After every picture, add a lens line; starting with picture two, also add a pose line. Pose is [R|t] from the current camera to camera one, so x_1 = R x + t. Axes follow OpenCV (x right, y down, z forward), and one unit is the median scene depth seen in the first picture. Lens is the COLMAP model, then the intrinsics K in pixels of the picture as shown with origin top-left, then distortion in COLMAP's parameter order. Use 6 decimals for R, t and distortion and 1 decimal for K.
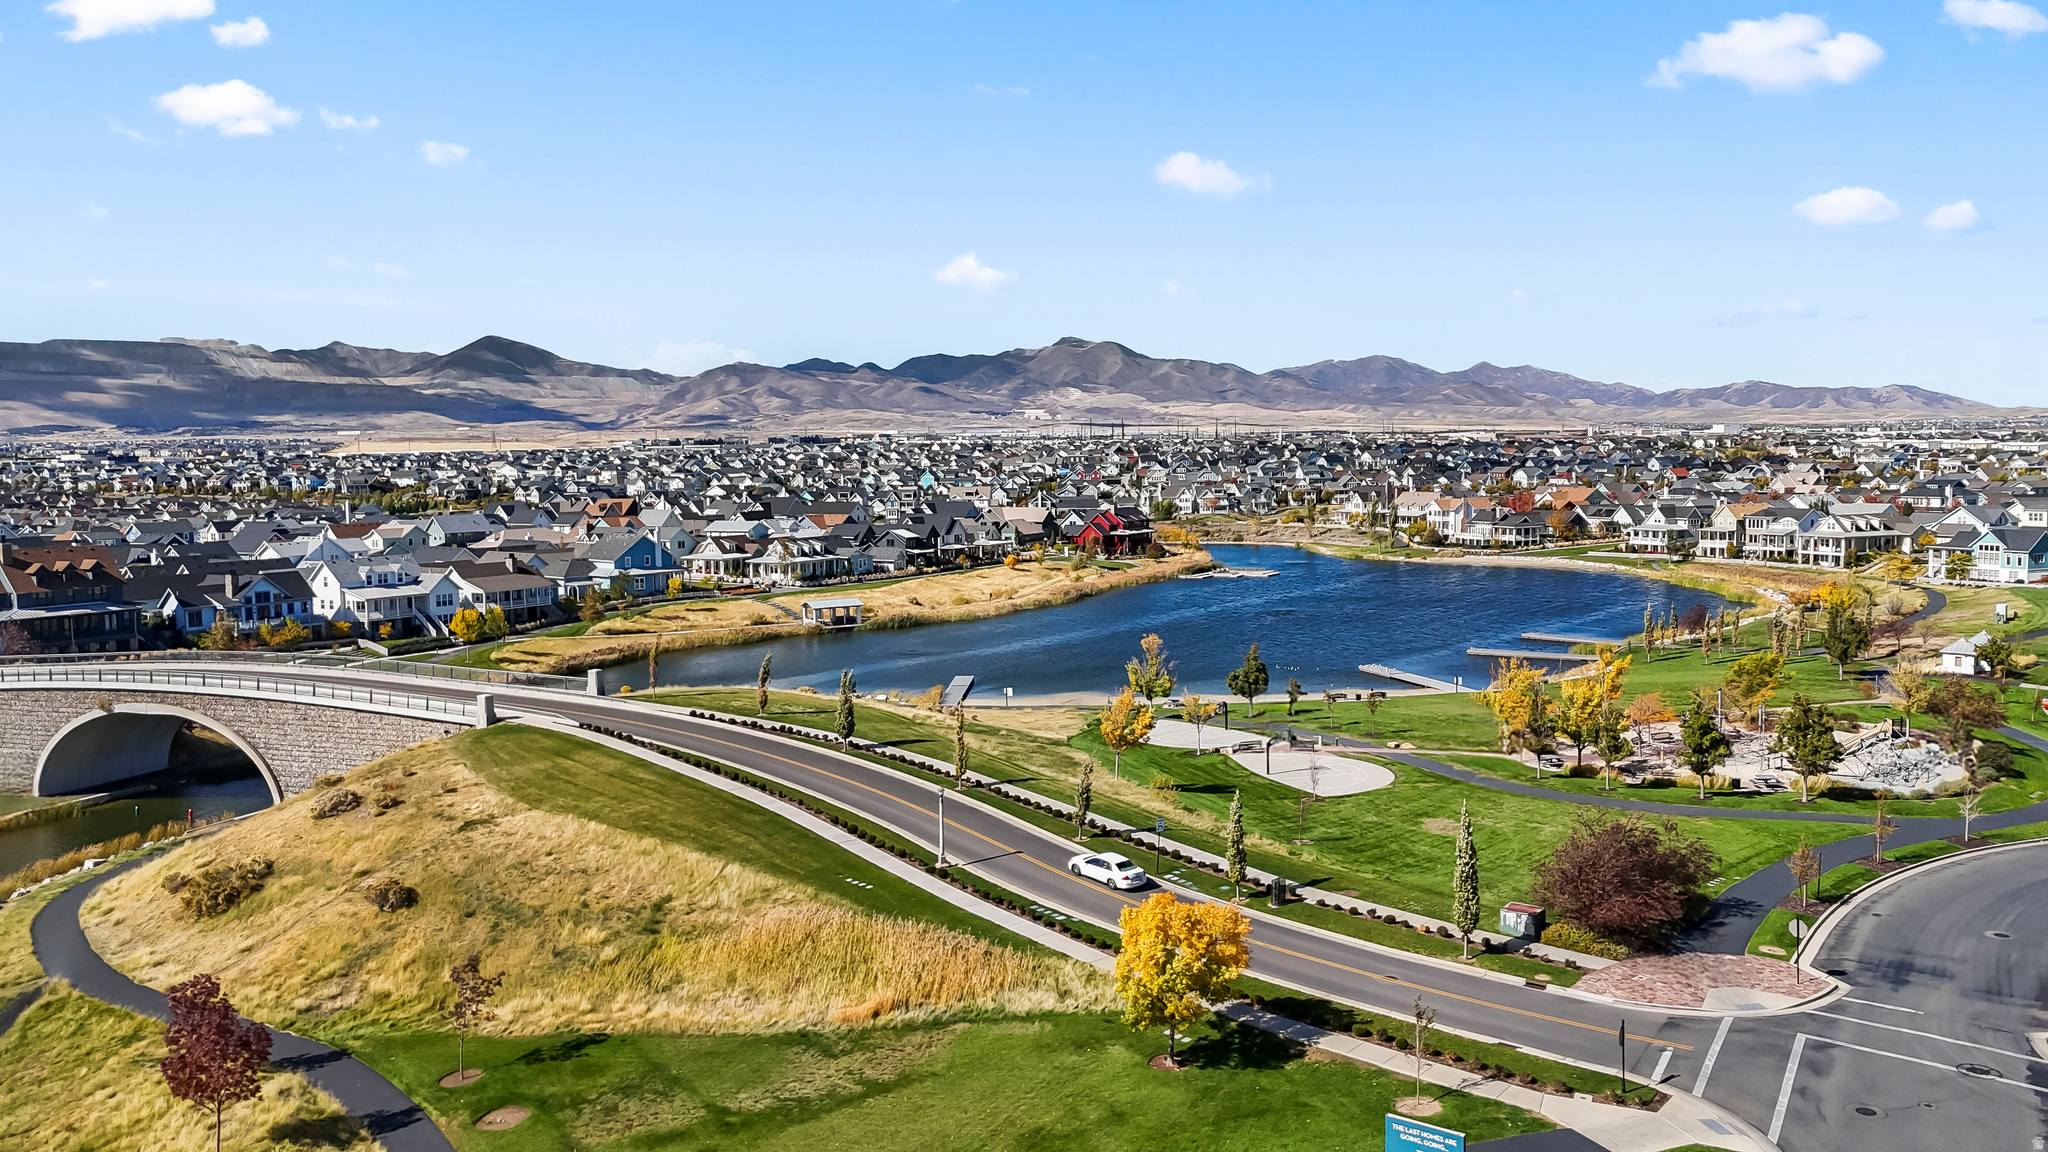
lens RADIAL K [[1470.4, 0, 1018.9], [0, 1470.4, 581.9], [0, 0, 1]] dist [0.040082, -0.026464]
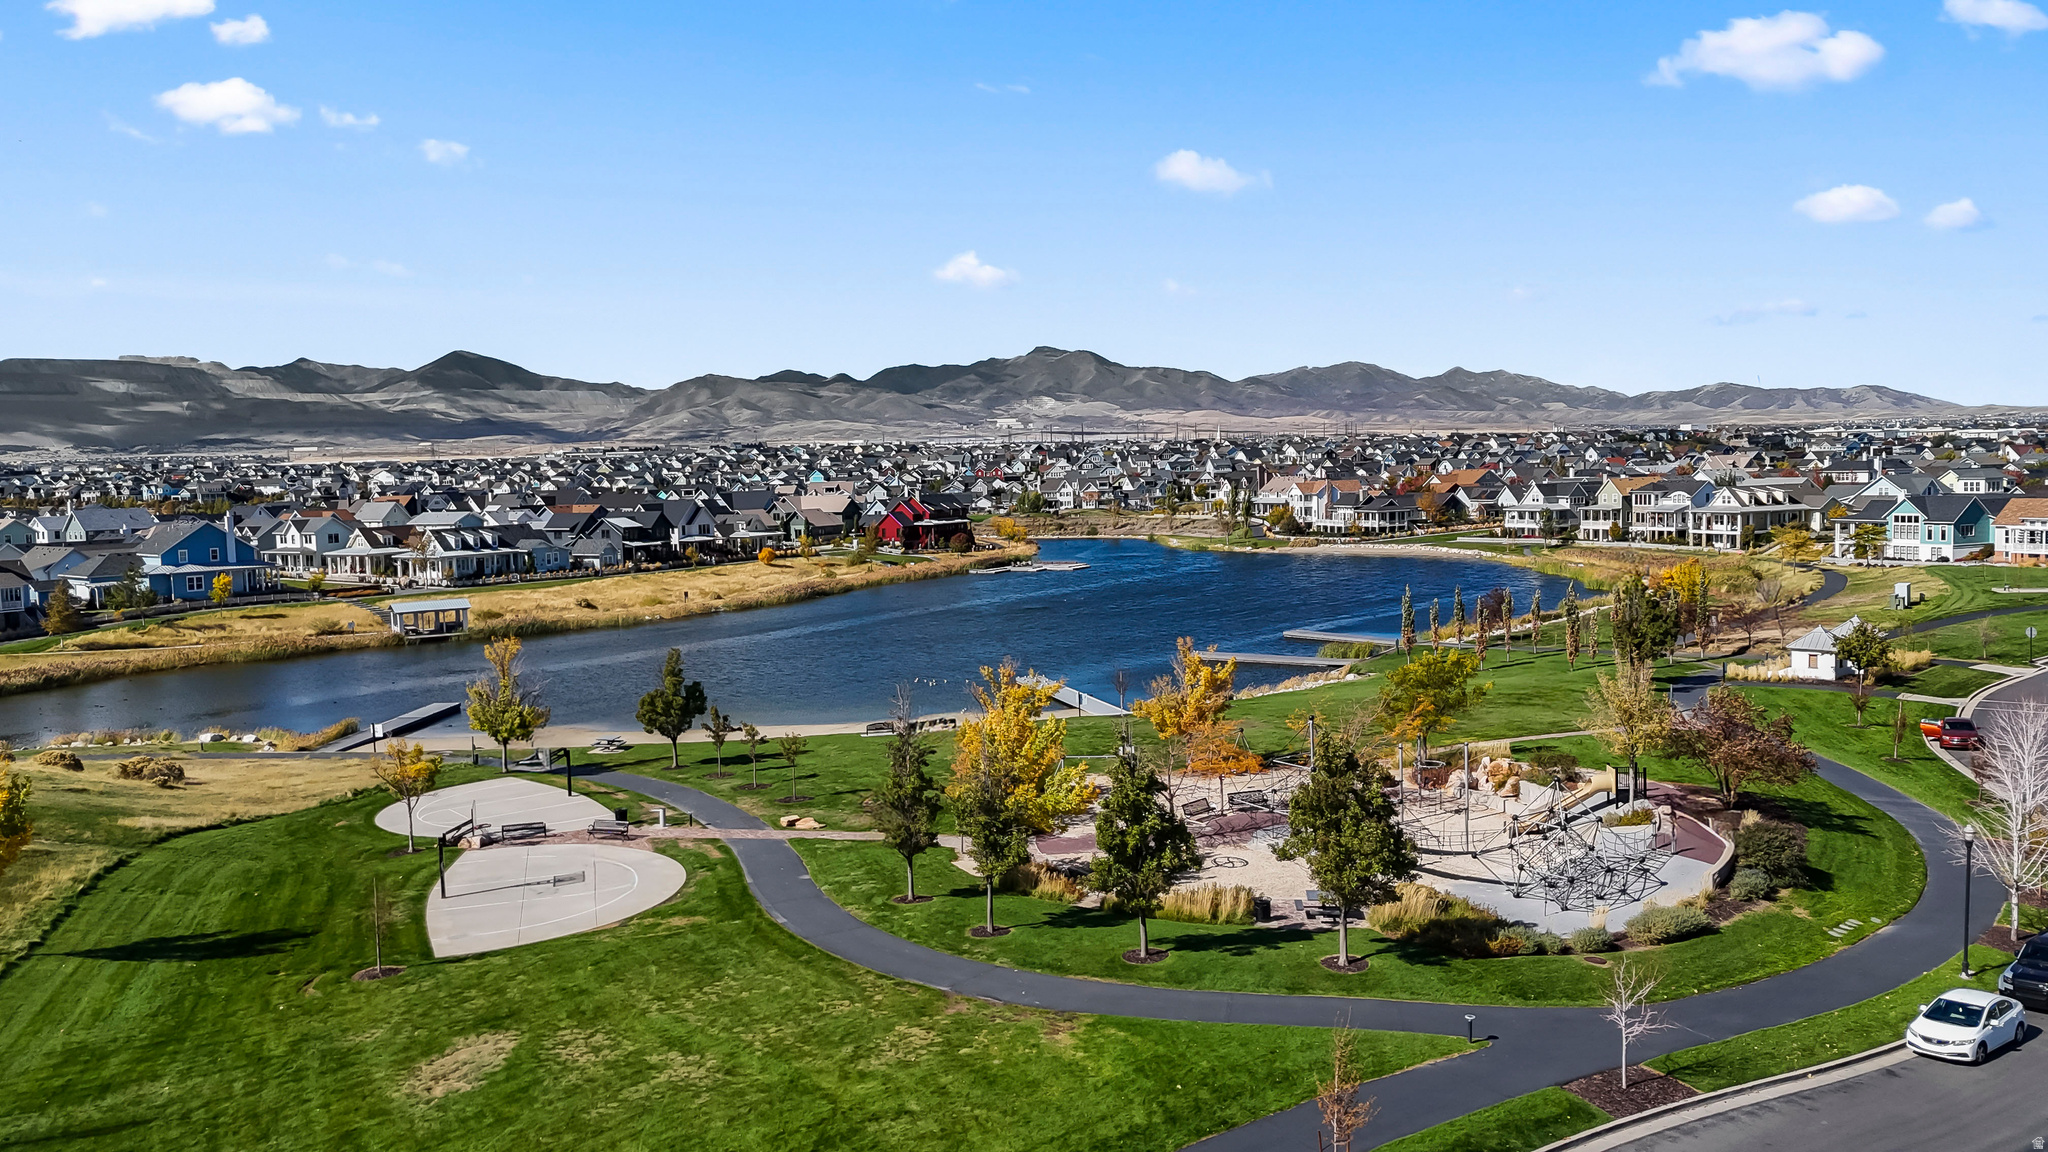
lens RADIAL K [[1470.4, 0, 1020.7], [0, 1470.4, 569.5], [0, 0, 1]] dist [0.040082, -0.026464]
pose [[0.999835, -0.012385, 0.013310, 0.070703], [0.012591, 0.999800, -0.015540, 0.004748], [-0.013115, 0.015705, 0.999791, 0.088598]]
